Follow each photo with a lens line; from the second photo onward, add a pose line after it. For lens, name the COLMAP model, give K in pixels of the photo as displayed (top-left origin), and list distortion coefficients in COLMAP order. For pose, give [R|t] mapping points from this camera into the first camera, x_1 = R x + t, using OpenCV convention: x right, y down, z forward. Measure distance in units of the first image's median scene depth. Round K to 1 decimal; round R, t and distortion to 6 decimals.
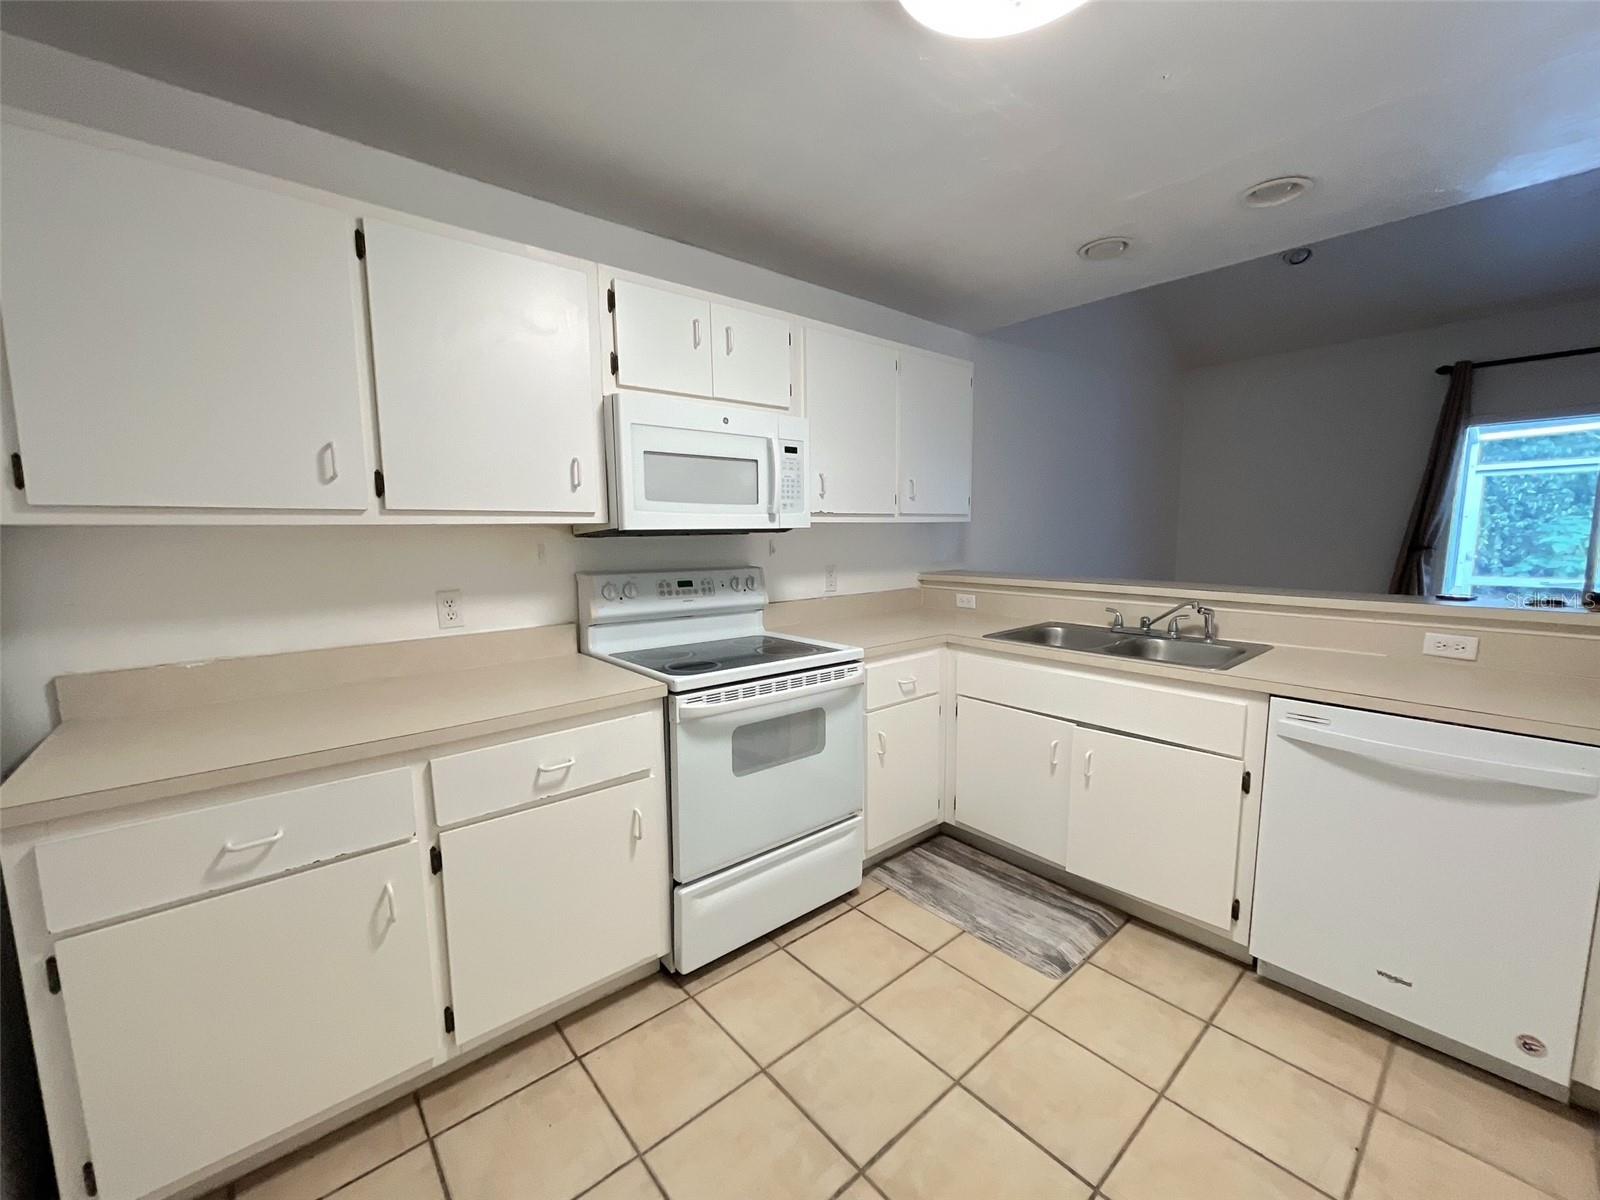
lens RADIAL K [[646.4, 0, 800.0], [0, 646.4, 600.0], [0, 0, 1]] dist [0.001110, -0.003101]
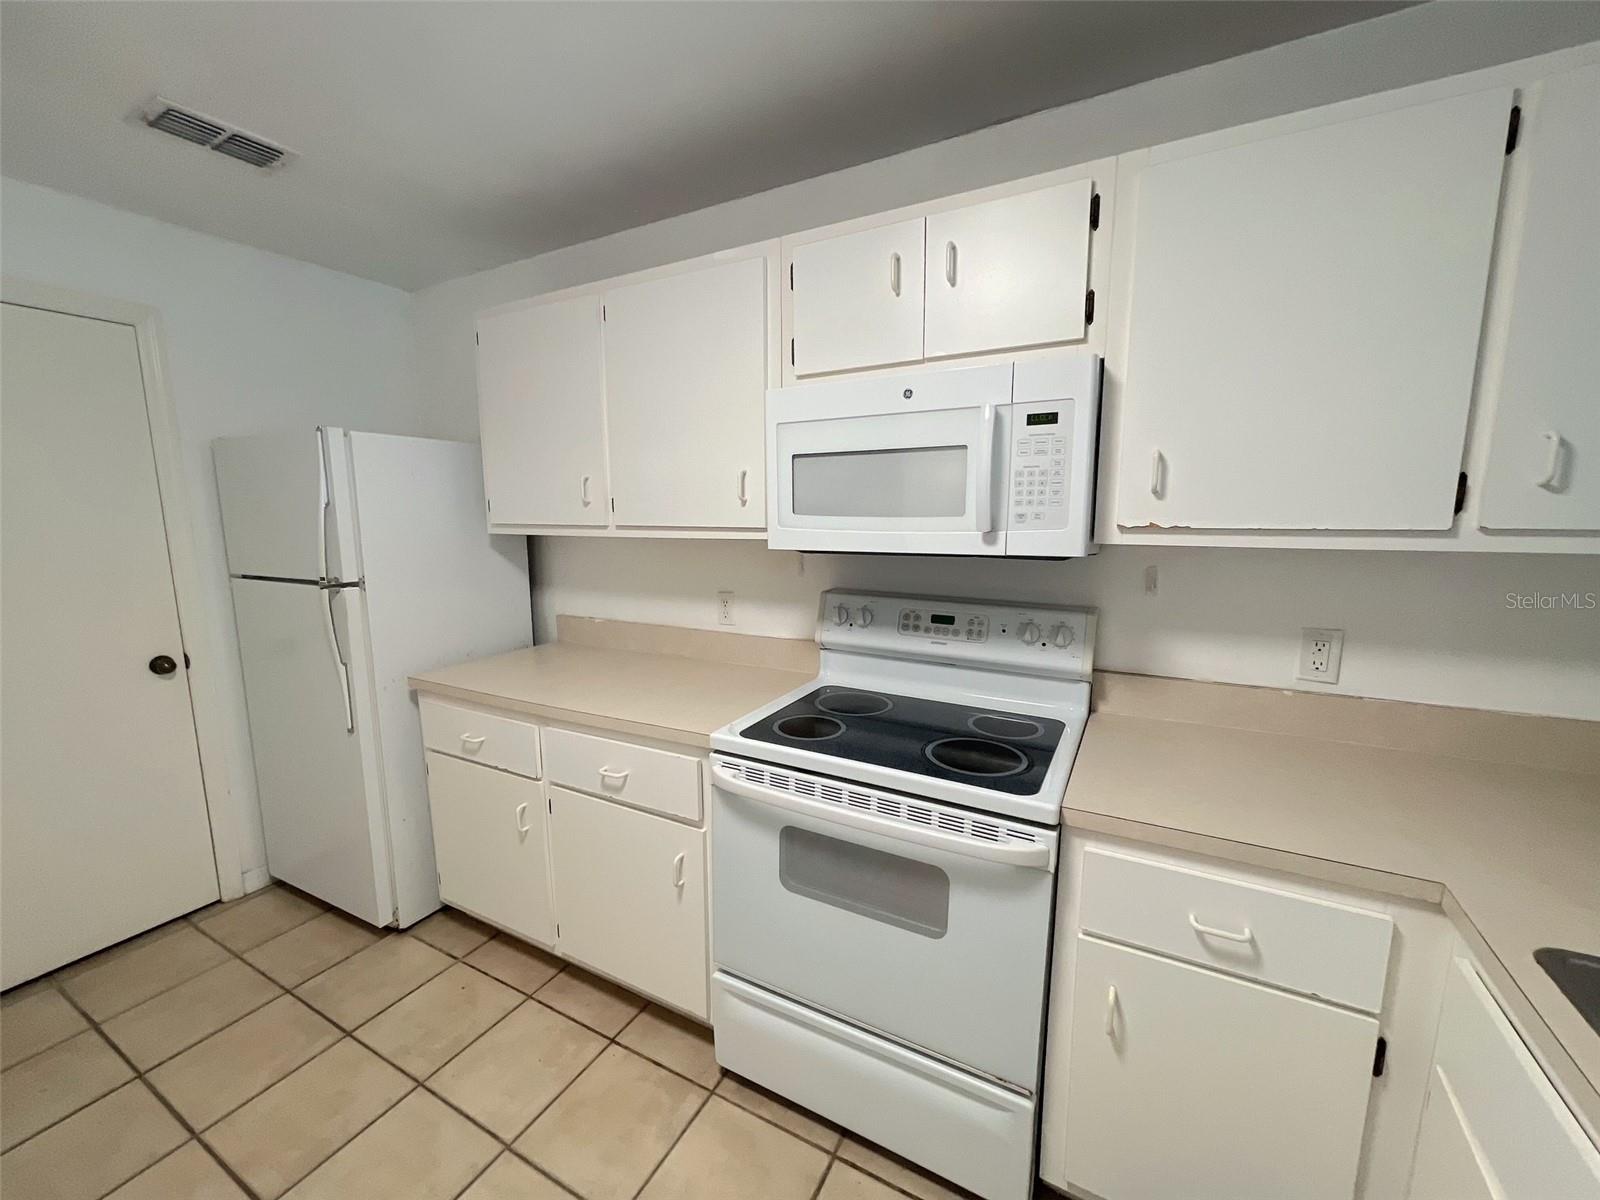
lens RADIAL K [[635.9, 0, 793.5], [0, 635.9, 605.3], [0, 0, 1]] dist [-0.002016, -0.001015]
pose [[0.353126, 0.147795, -0.923828, 0.469469], [-0.097736, 0.987868, 0.120681, -0.122395], [0.930457, 0.047676, 0.363287, 0.633566]]
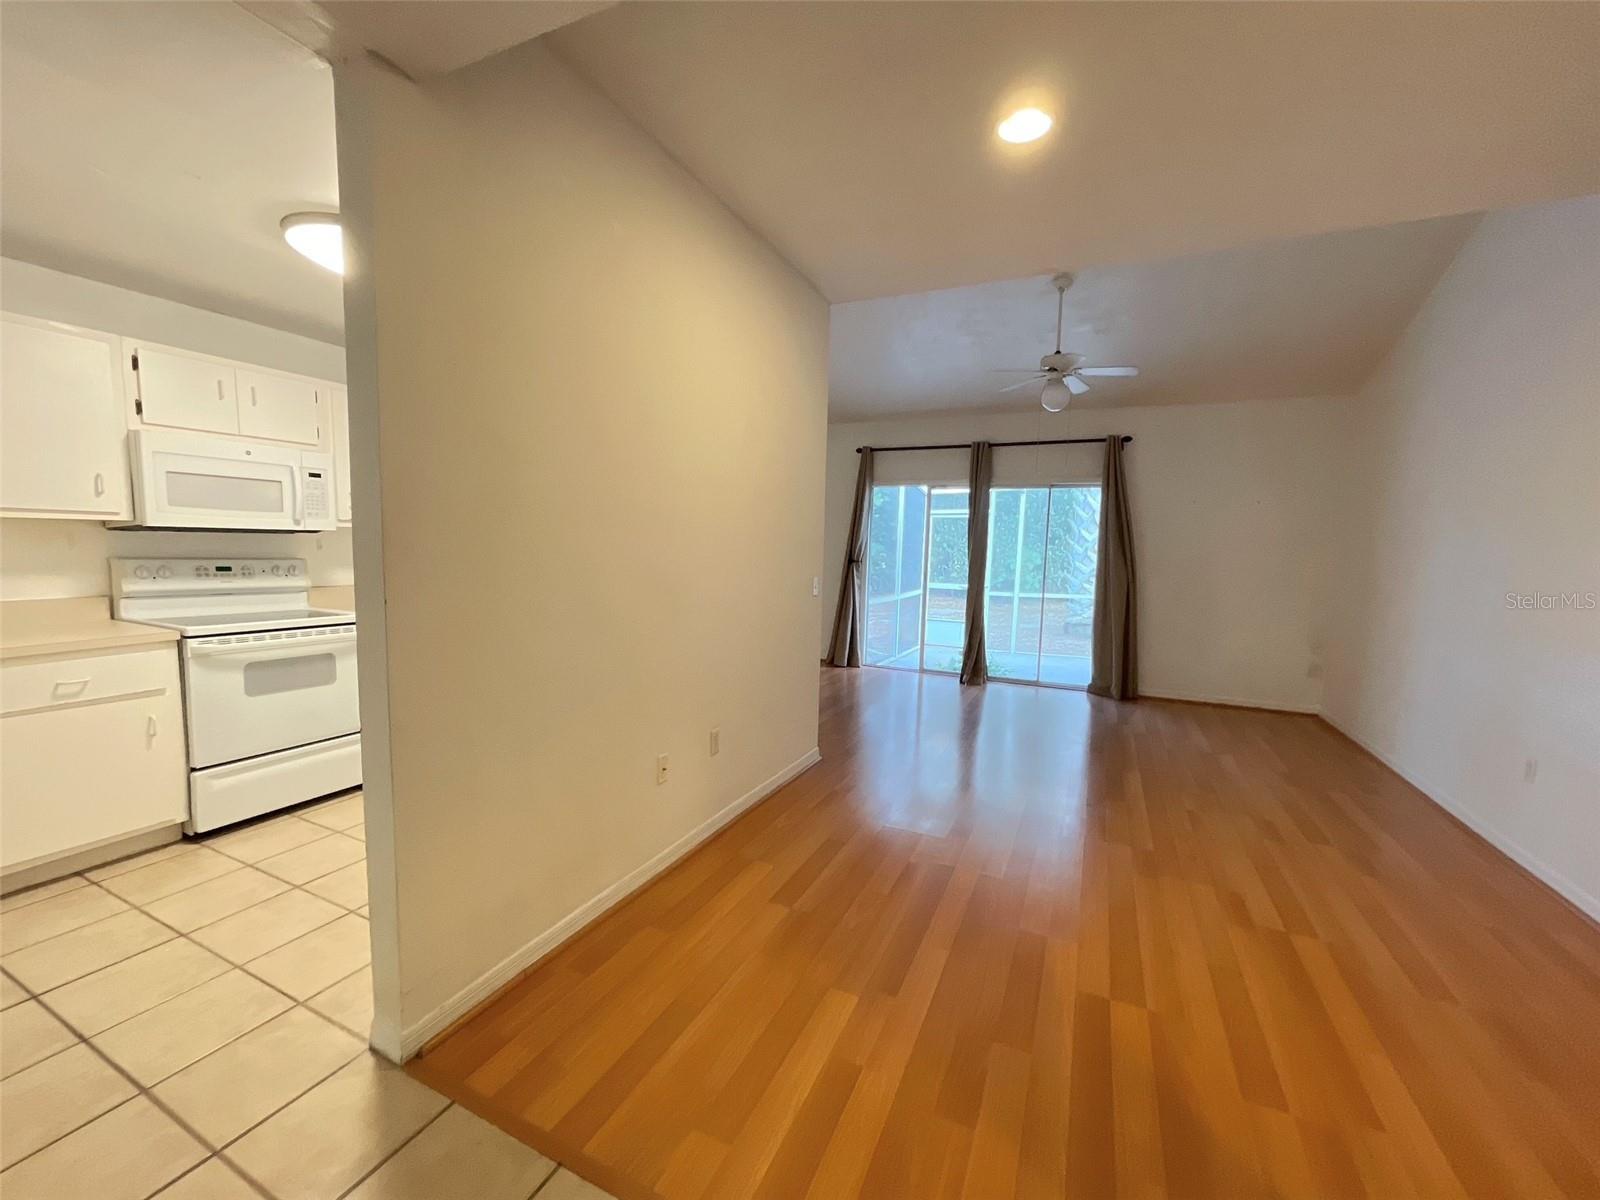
lens RADIAL K [[635.9, 0, 793.5], [0, 635.9, 605.3], [0, 0, 1]] dist [-0.002016, -0.001015]
pose [[0.912678, -0.005685, 0.408641, 0.391282], [0.008934, 0.999942, -0.006043, 0.074249], [-0.408582, 0.009166, 0.912675, -0.729801]]
